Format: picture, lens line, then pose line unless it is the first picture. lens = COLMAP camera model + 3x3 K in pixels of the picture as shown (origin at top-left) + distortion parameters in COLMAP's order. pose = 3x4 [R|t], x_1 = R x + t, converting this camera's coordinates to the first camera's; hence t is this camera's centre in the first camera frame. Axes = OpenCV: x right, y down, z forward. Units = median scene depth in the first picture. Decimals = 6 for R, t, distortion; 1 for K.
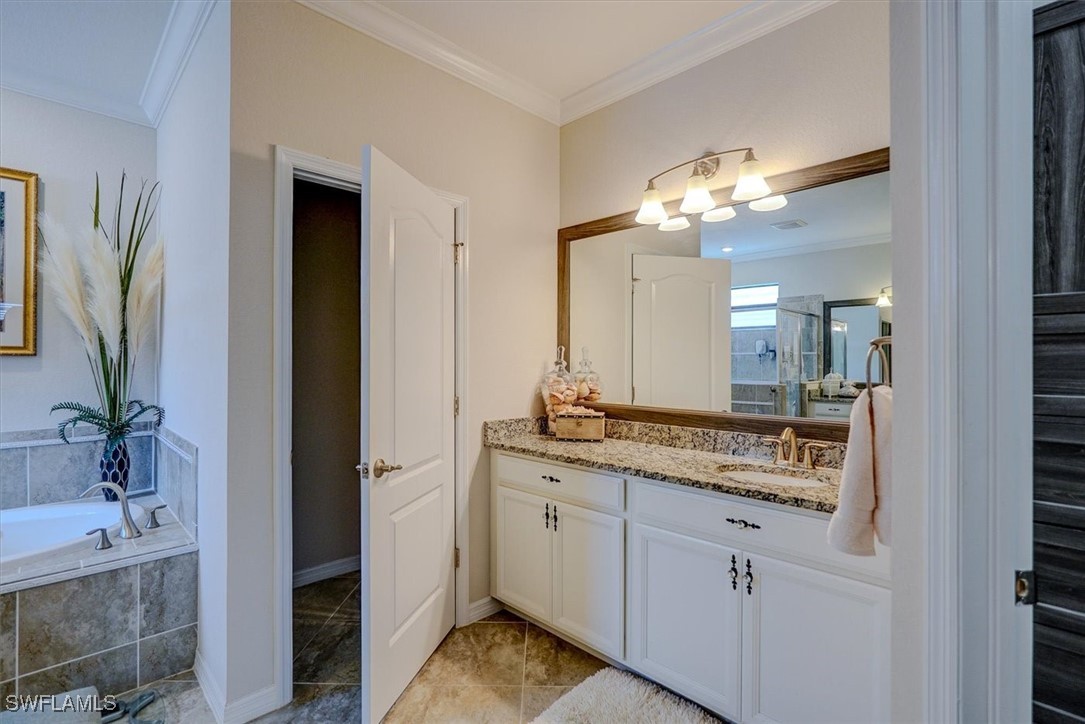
lens RADIAL K [[505.6, 0, 537.8], [0, 505.6, 360.3], [0, 0, 1]] dist [-0.021350, 0.011263]
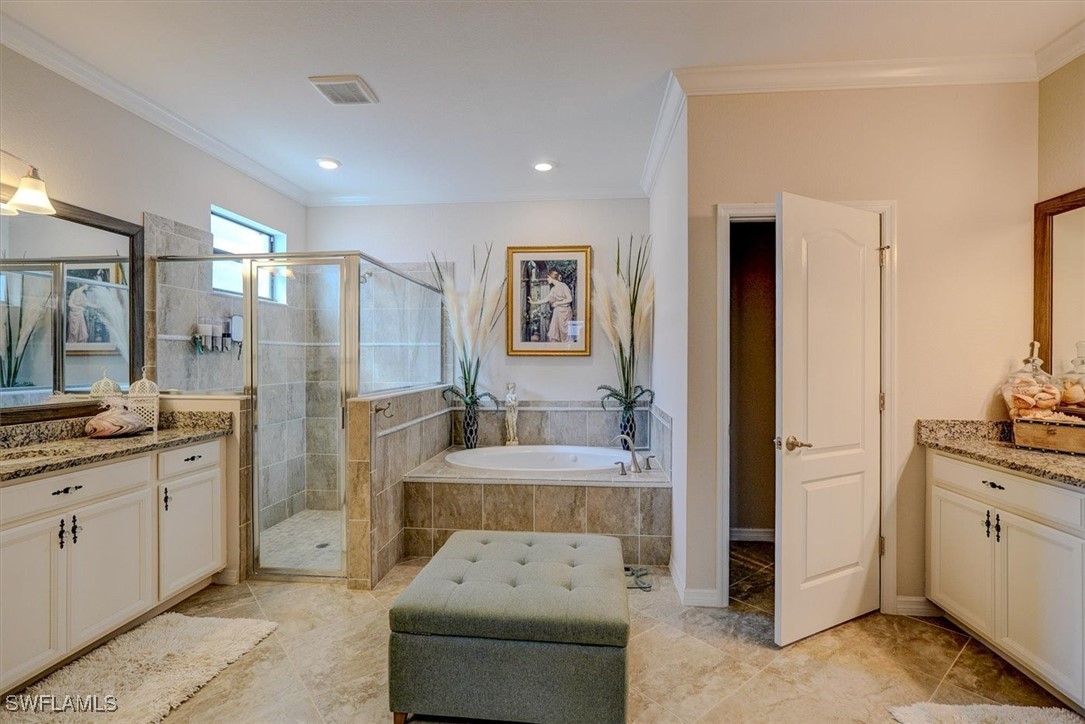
lens RADIAL K [[505.6, 0, 537.8], [0, 505.6, 360.3], [0, 0, 1]] dist [-0.021350, 0.011263]
pose [[0.640051, 0.000908, -0.768332, 0.178542], [0.001797, 0.999995, 0.002679, 0.000217], [0.768330, -0.003096, 0.640046, -0.214855]]
